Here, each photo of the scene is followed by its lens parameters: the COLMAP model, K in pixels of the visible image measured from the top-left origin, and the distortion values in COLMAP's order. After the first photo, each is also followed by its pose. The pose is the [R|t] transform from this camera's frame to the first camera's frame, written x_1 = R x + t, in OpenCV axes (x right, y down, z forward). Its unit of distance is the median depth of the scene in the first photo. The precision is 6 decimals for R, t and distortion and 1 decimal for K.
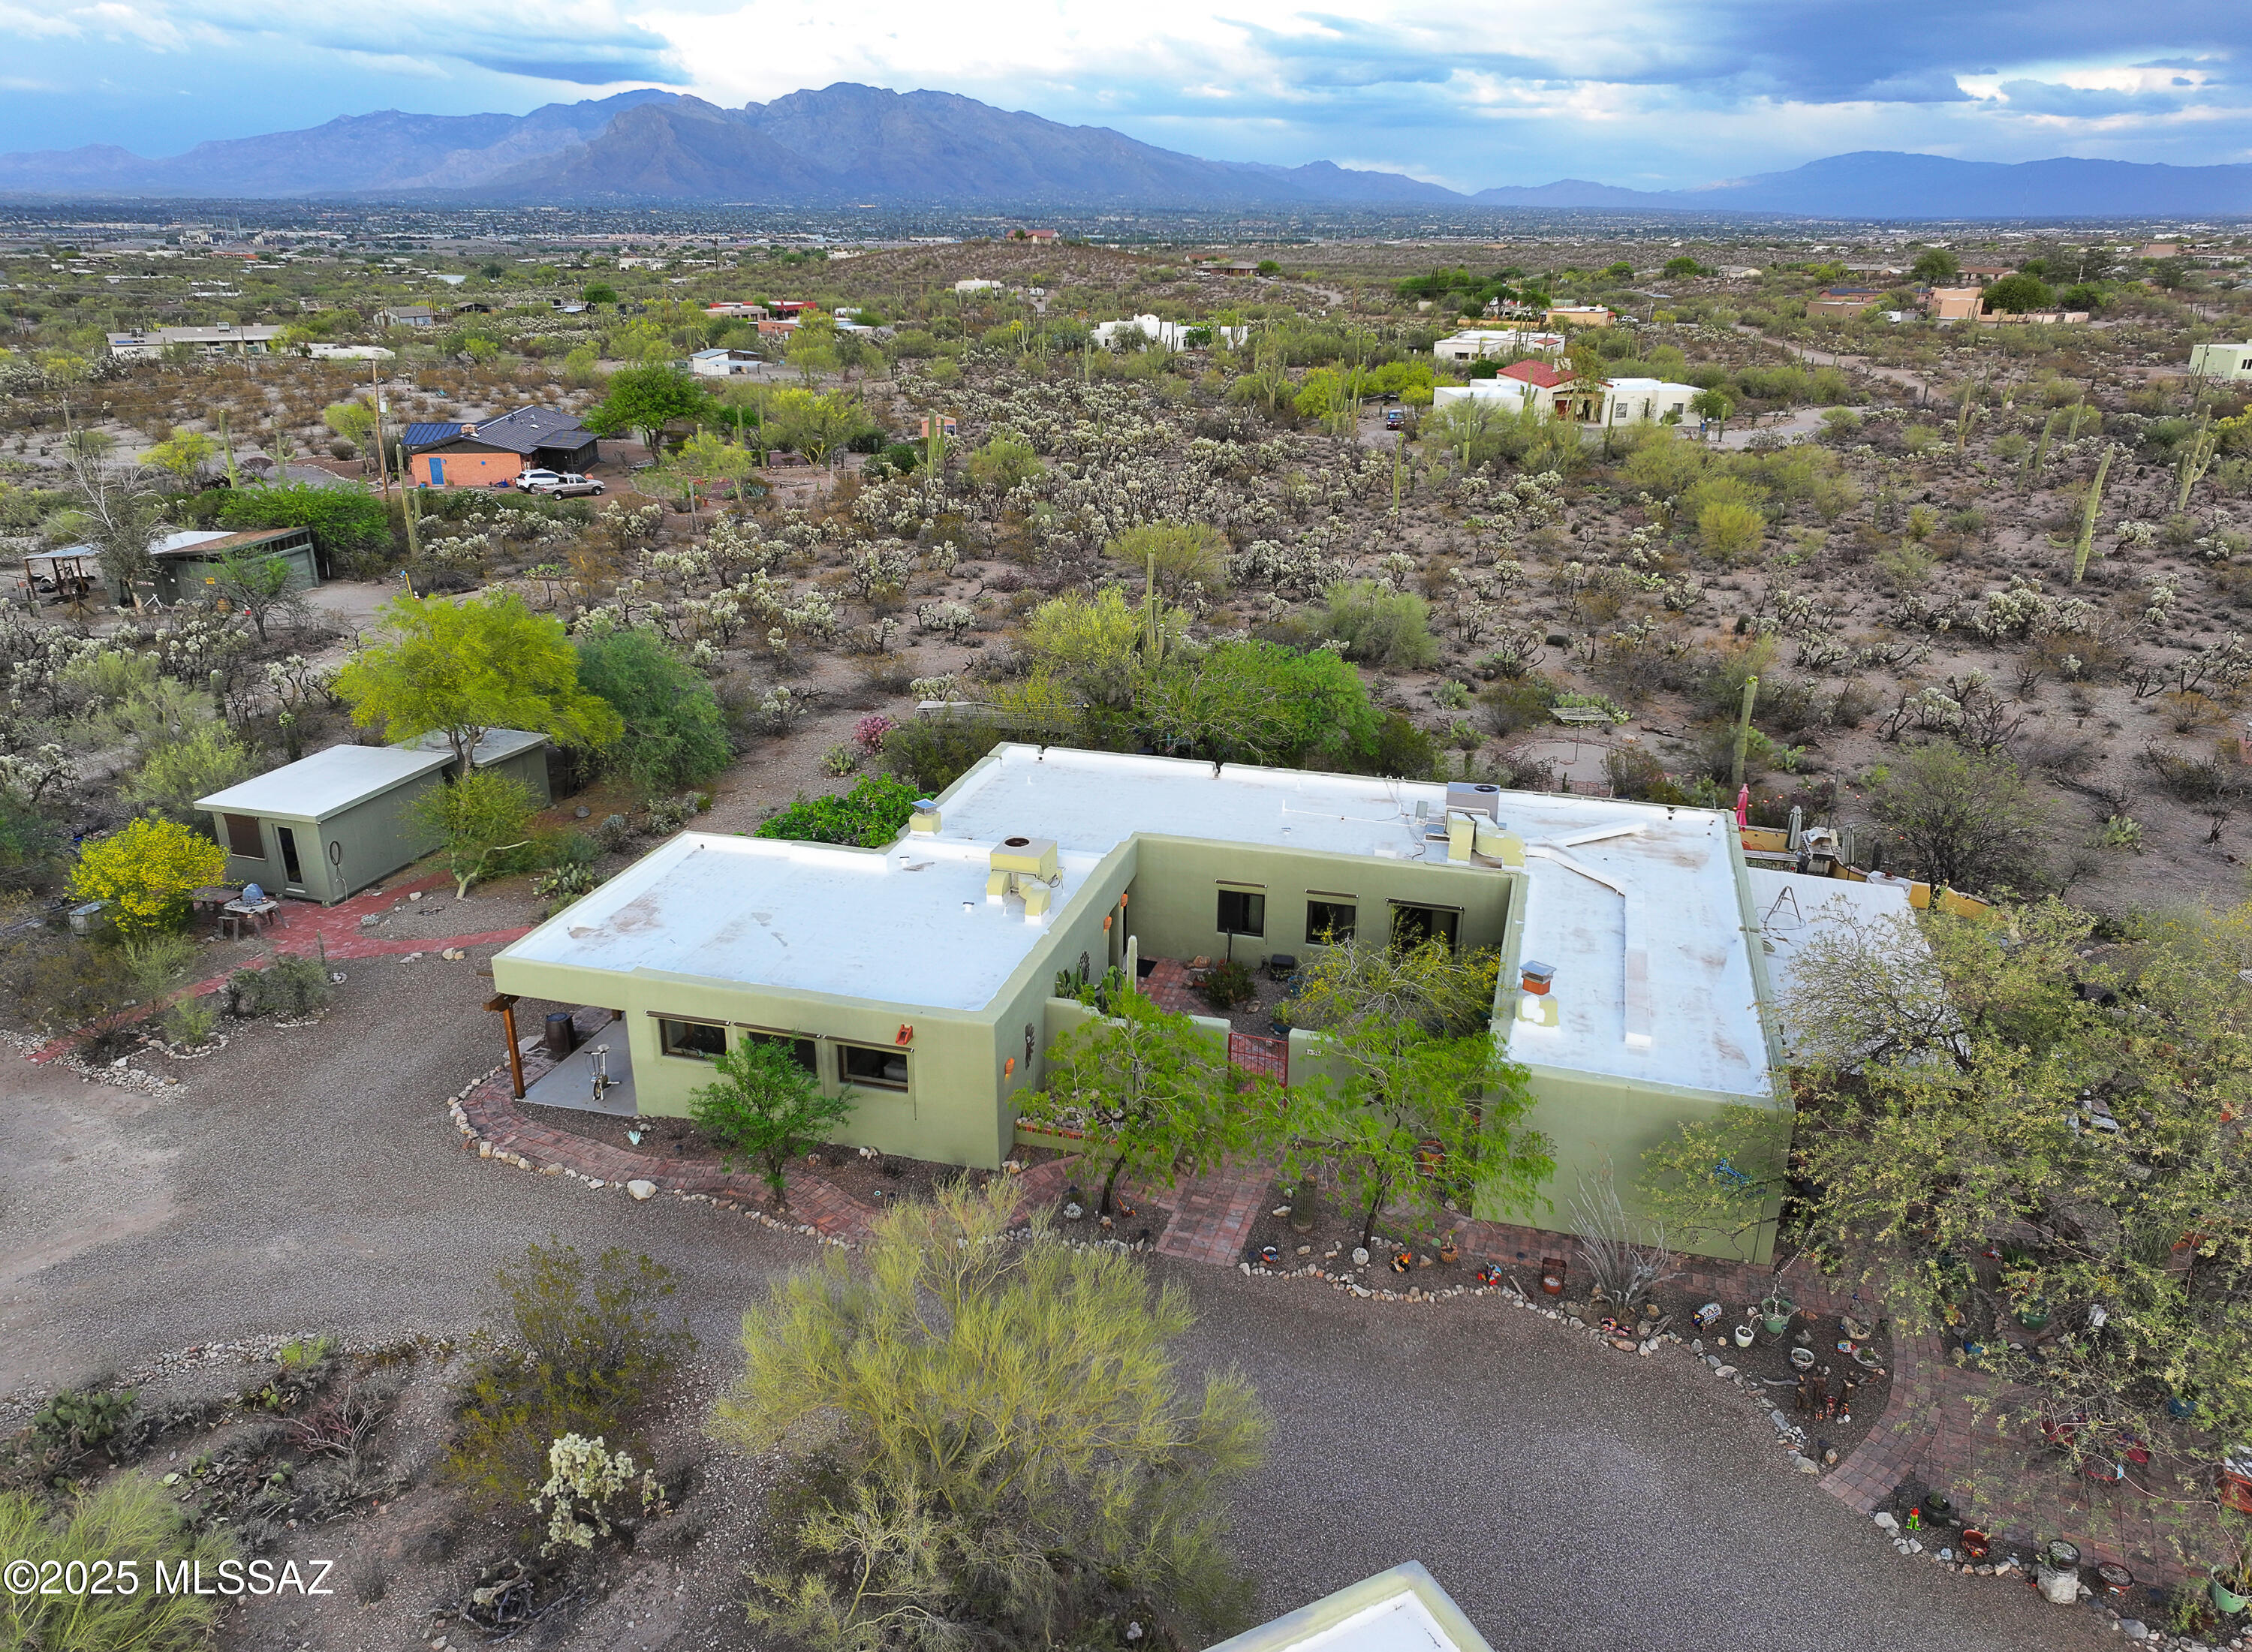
lens RADIAL K [[1627.9, 0, 1153.5], [0, 1627.9, 815.4], [0, 0, 1]] dist [-0.007617, 0.024757]
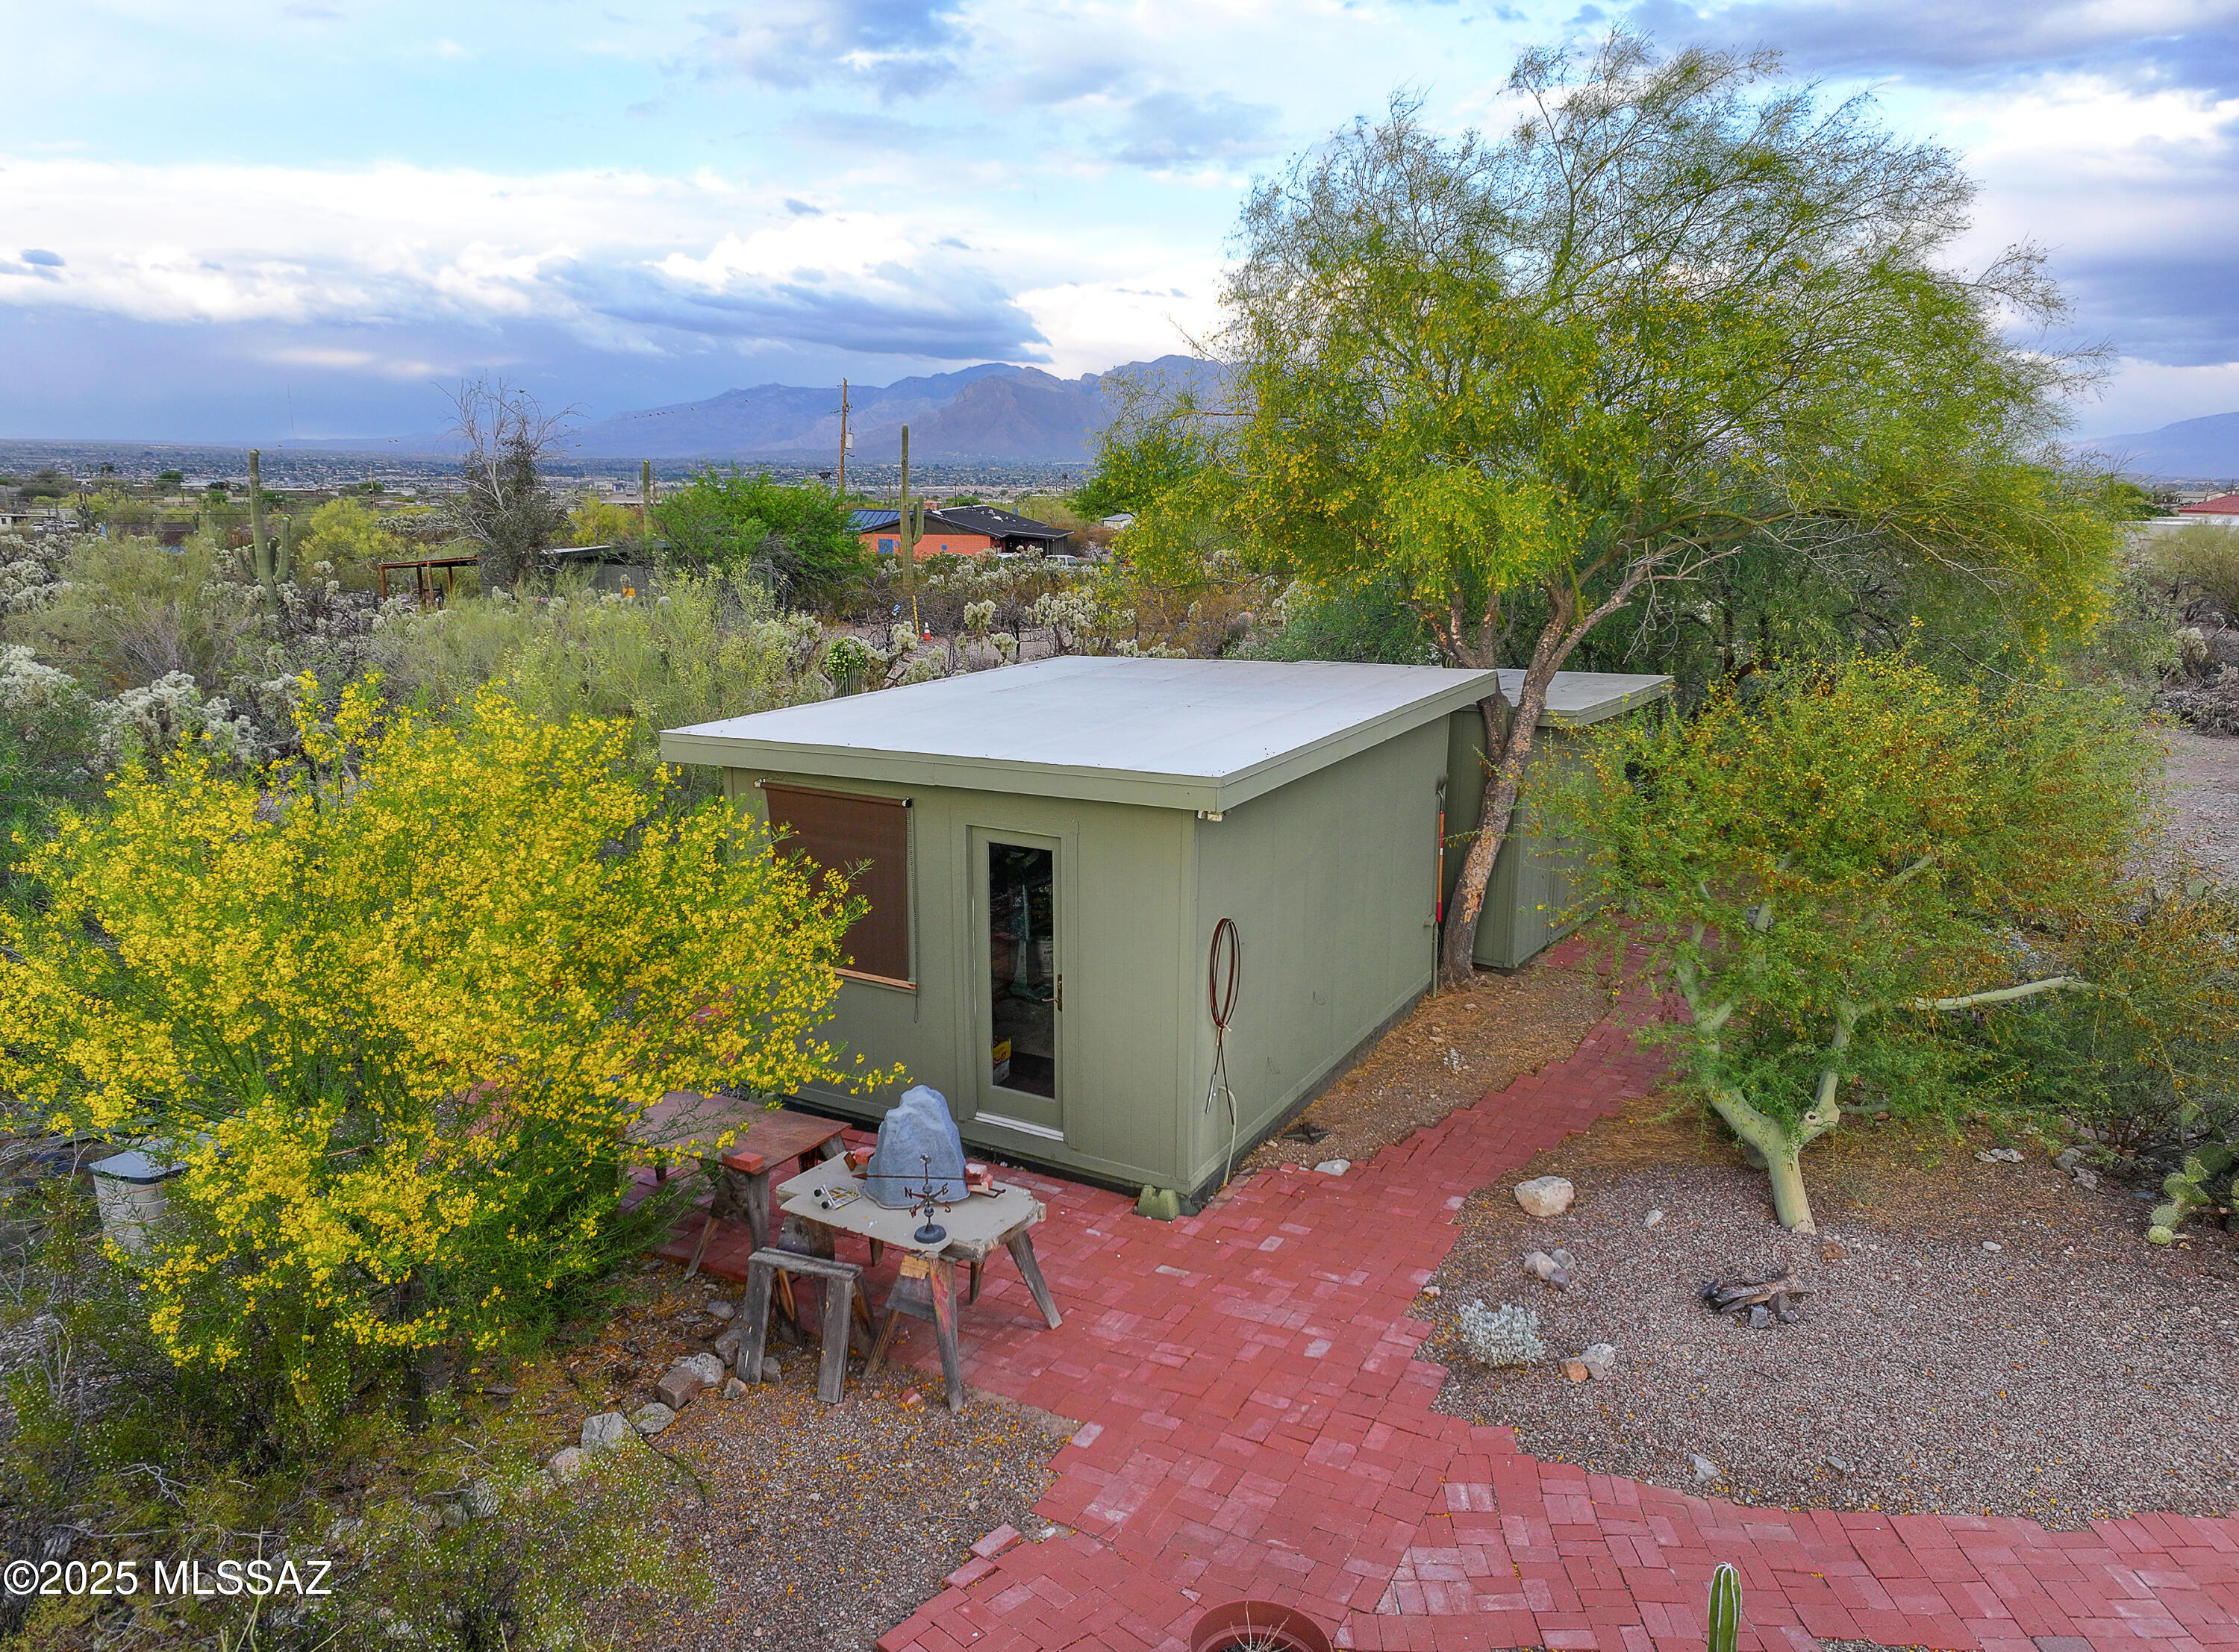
lens RADIAL K [[1618.4, 0, 1146.8], [0, 1618.4, 815.5], [0, 0, 1]] dist [-0.007617, 0.024757]
pose [[0.982855, 0.042253, -0.179472, -0.173288], [-0.068176, 0.987684, -0.140825, 0.012238], [0.171311, 0.150646, 0.973631, 0.284691]]
